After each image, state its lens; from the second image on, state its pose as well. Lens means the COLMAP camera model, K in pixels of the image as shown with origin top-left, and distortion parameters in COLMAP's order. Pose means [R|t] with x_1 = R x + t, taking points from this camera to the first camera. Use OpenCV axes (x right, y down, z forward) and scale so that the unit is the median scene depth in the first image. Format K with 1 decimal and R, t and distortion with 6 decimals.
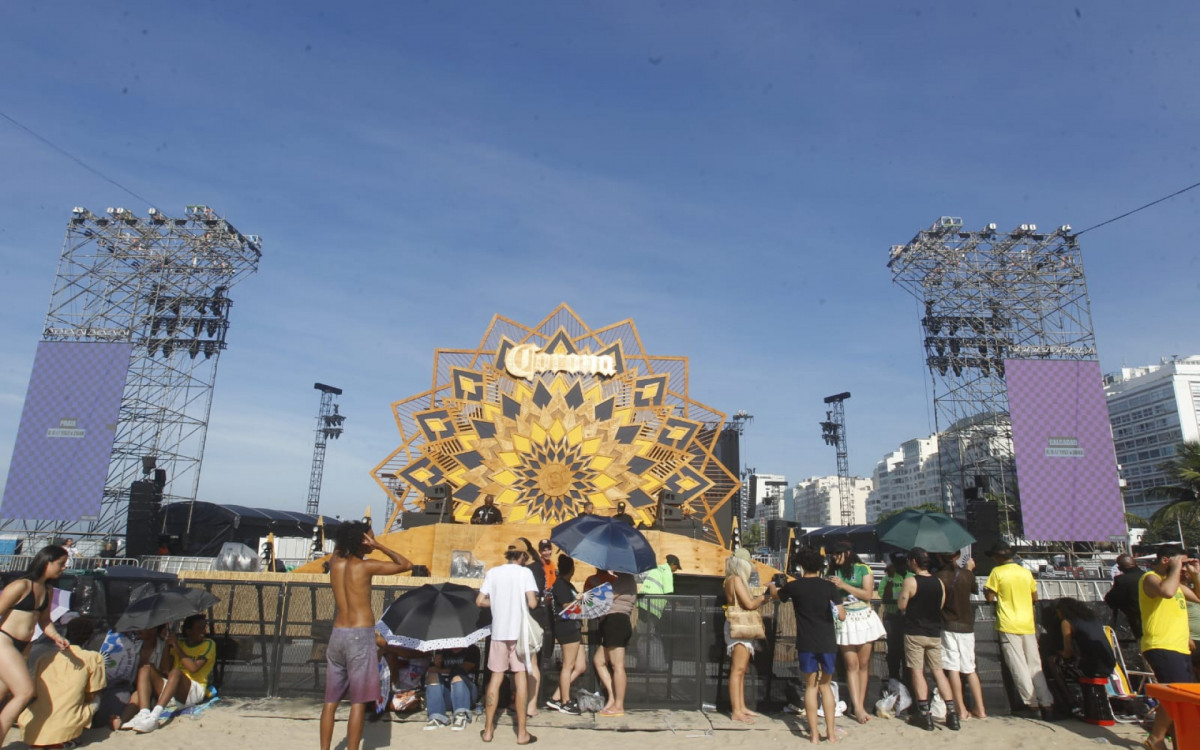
lens RADIAL K [[704.8, 0, 605.6], [0, 704.8, 376.8], [0, 0, 1]] dist [-0.069544, 0.034646]
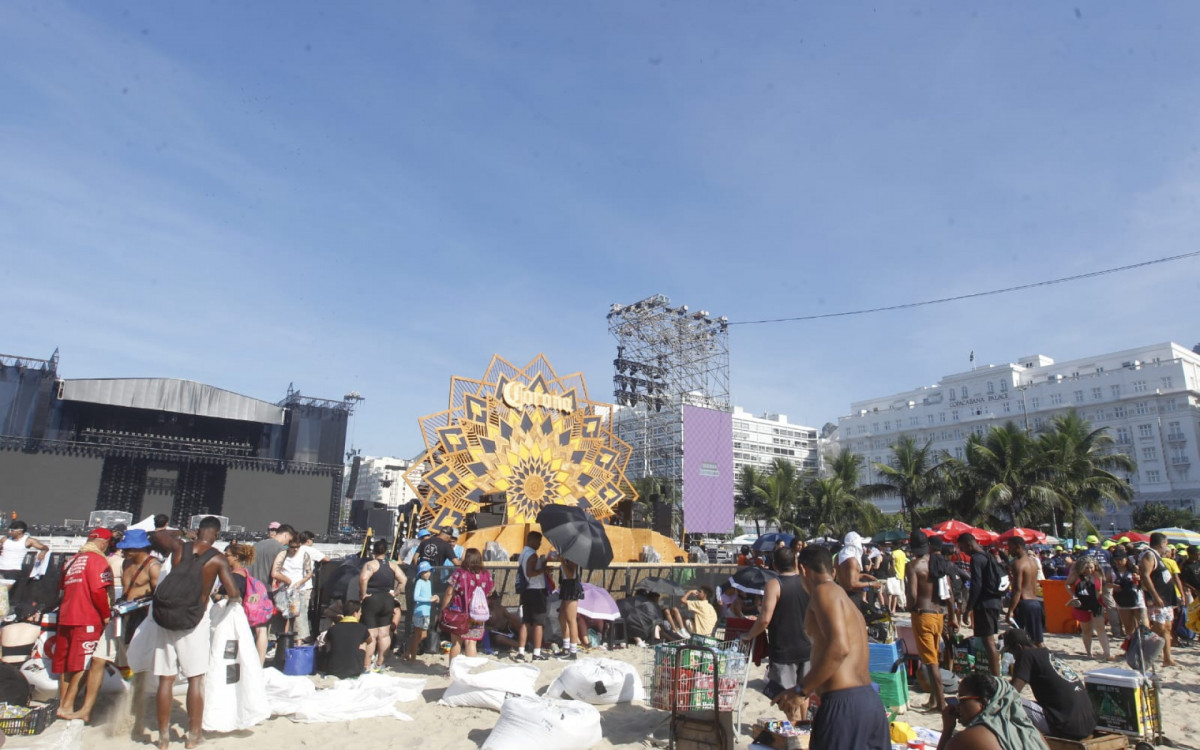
lens RADIAL K [[707.8, 0, 604.6], [0, 707.8, 375.5], [0, 0, 1]] dist [-0.069279, 0.038891]
pose [[0.803493, 0.134853, 0.579839, -0.746525], [-0.150923, 0.988328, -0.020718, -0.055473], [-0.575865, -0.070864, 0.814468, -0.153286]]
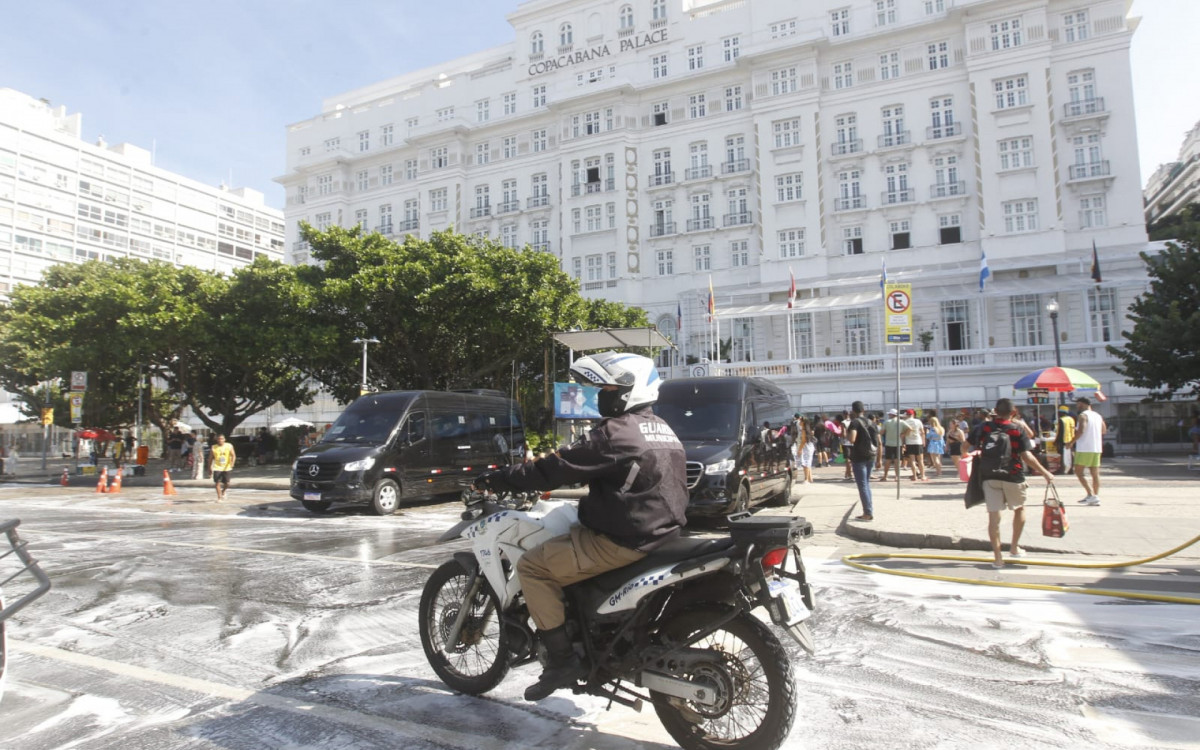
lens RADIAL K [[704.8, 0, 605.6], [0, 704.8, 376.8], [0, 0, 1]] dist [-0.069544, 0.034646]
pose [[0.365015, 0.044616, 0.929932, 5.010745], [-0.212094, 0.976571, 0.036397, 0.798781], [-0.906521, -0.210518, 0.365926, 2.592207]]
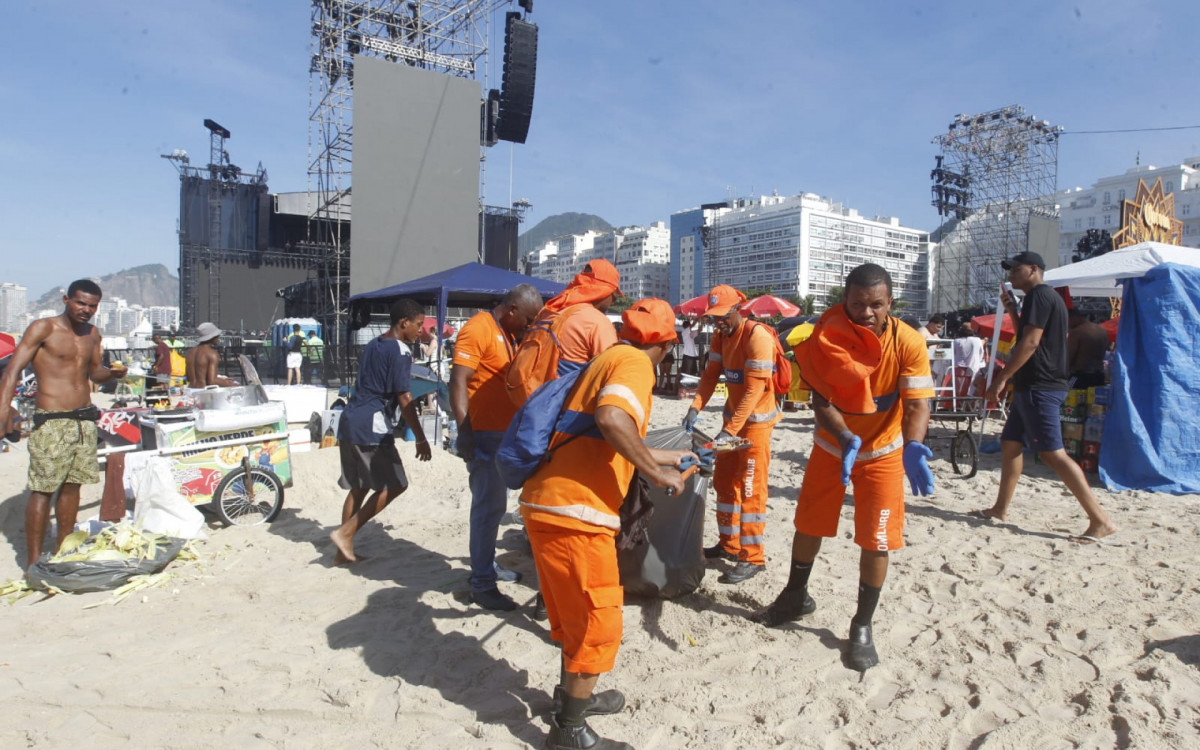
lens RADIAL K [[704.8, 0, 605.6], [0, 704.8, 376.8], [0, 0, 1]] dist [-0.069544, 0.034646]
pose [[0.841128, -0.026412, 0.540191, -1.884878], [-0.138413, 0.955031, 0.262217, 0.085576], [-0.522825, -0.295328, 0.799647, 0.338998]]
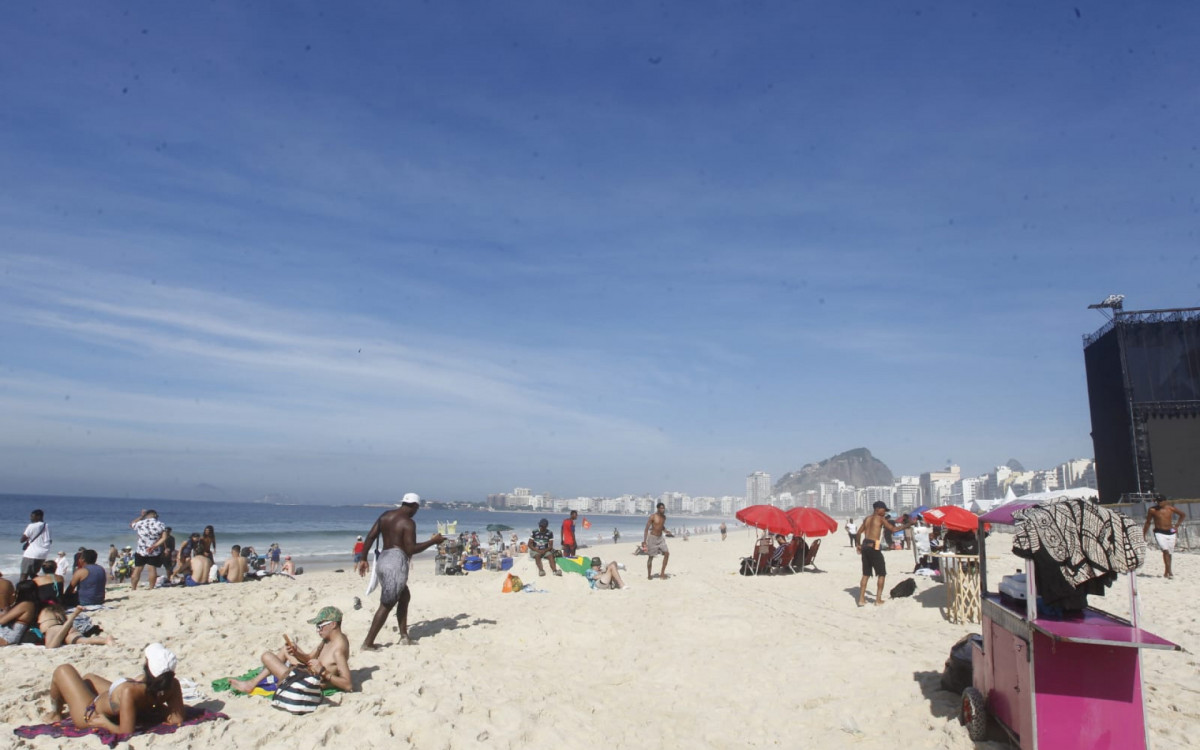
lens RADIAL K [[703.7, 0, 599.4], [0, 703.7, 378.8], [0, 0, 1]] dist [-0.072213, 0.033186]
pose [[0.938382, -0.060970, -0.340180, -3.538998], [0.080794, 0.995741, 0.044403, 0.344818], [0.336024, -0.069151, 0.939312, 1.329293]]
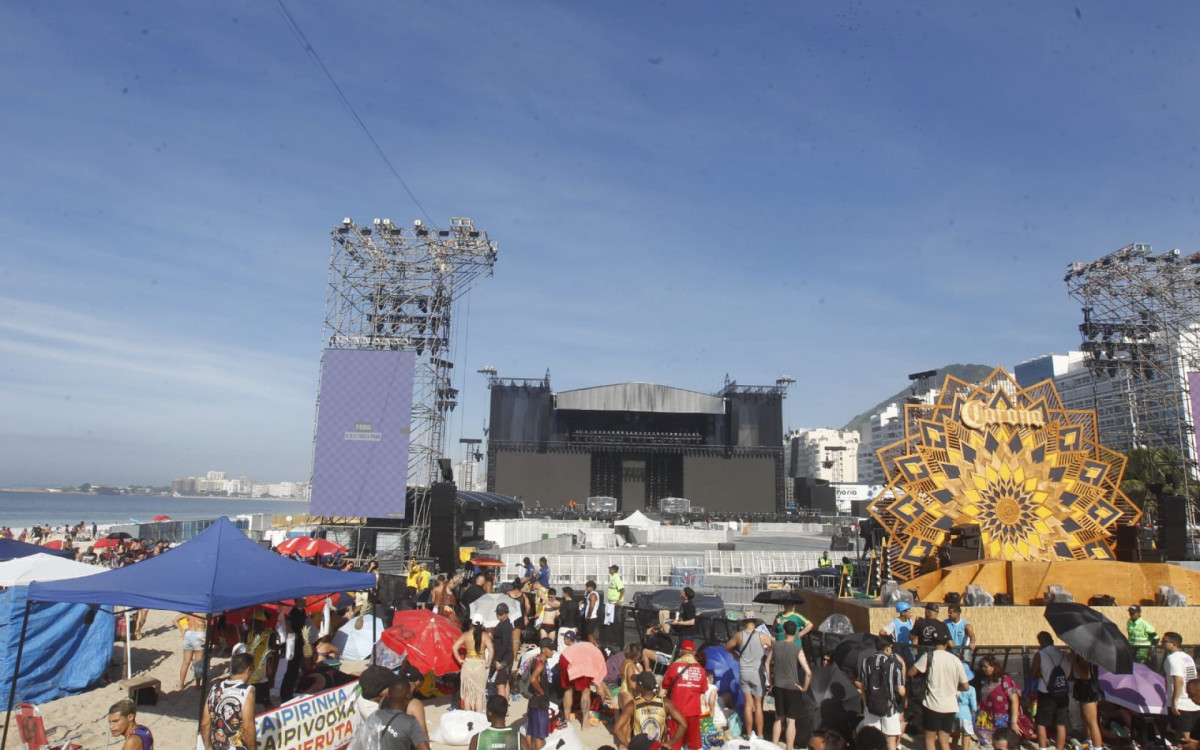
lens RADIAL K [[703.7, 0, 599.4], [0, 703.7, 378.8], [0, 0, 1]] dist [-0.072213, 0.033186]
pose [[0.999491, 0.006396, 0.031267, -0.814161], [-0.008786, 0.997001, 0.076892, -0.172716], [-0.030682, -0.077128, 0.996549, -0.180203]]
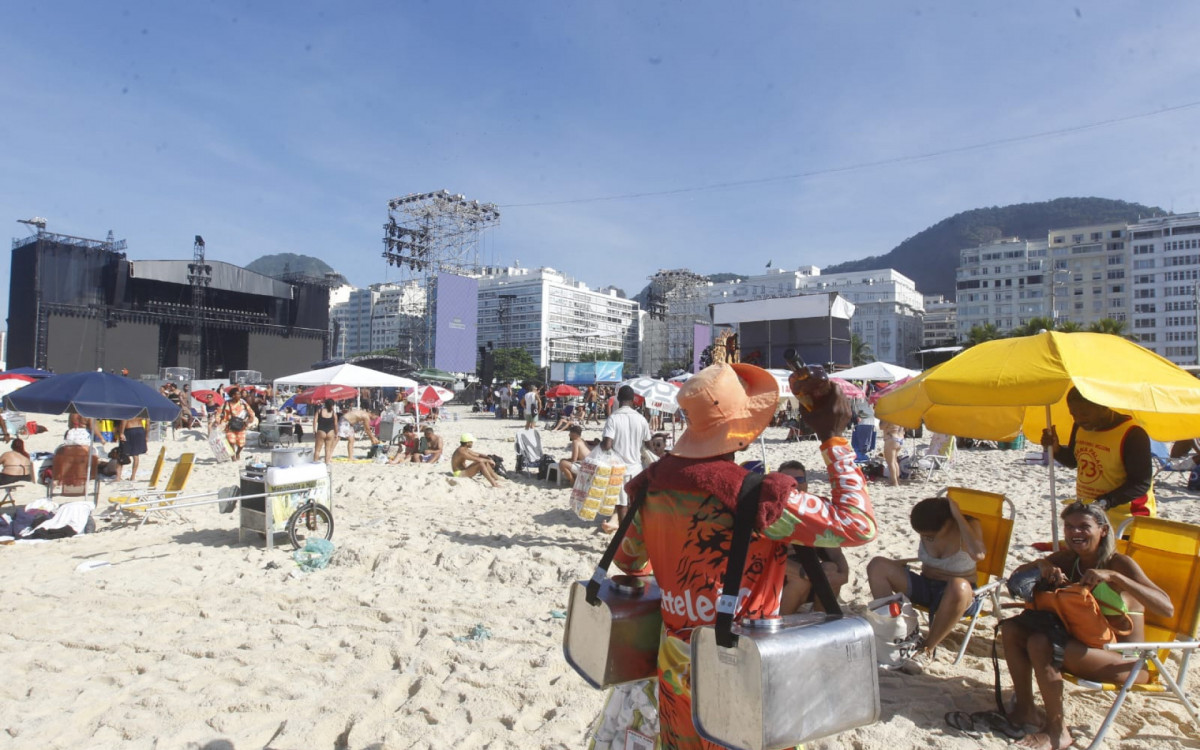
lens RADIAL K [[704.8, 0, 605.6], [0, 704.8, 376.8], [0, 0, 1]] dist [-0.069544, 0.034646]
pose [[0.572557, 0.016807, 0.819692, -3.840121], [-0.210620, 0.969251, 0.127245, -0.201084], [-0.792349, -0.245498, 0.558492, -0.774300]]
